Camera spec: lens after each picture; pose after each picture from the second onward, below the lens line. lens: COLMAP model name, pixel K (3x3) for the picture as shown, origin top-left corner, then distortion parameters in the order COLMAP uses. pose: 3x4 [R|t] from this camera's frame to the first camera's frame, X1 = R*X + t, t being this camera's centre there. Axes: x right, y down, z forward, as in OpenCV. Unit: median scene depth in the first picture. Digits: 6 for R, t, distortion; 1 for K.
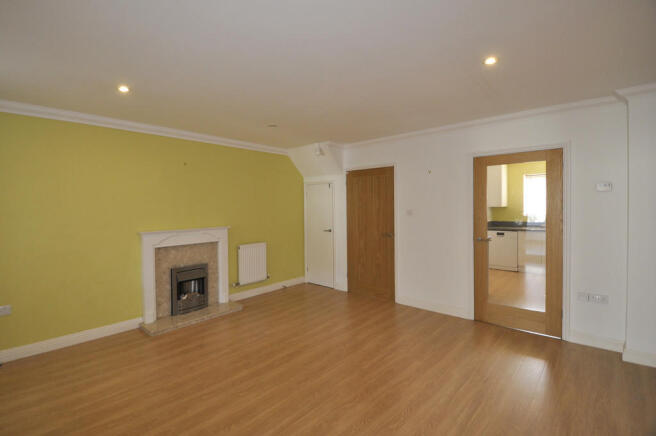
lens RADIAL K [[301.8, 0, 324.1], [0, 301.8, 213.3], [0, 0, 1]] dist [-0.003736, -0.000763]
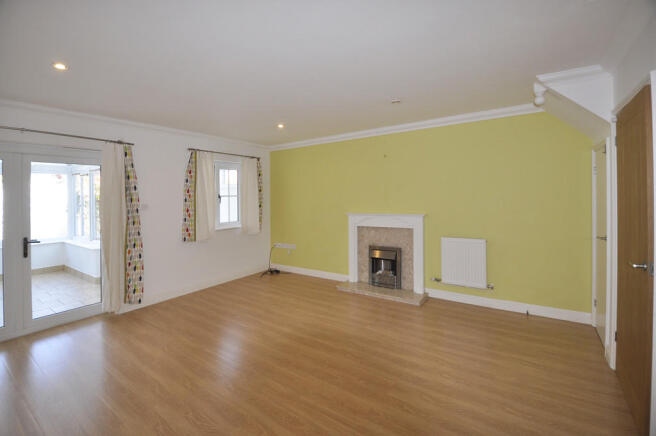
lens RADIAL K [[301.8, 0, 330.5], [0, 301.8, 197.9], [0, 0, 1]] dist [-0.003736, -0.000763]
pose [[0.096888, 0.007159, -0.995270, 0.639765], [-0.000562, 0.999974, 0.007139, -0.013039], [0.995295, -0.000132, 0.096889, 0.689873]]
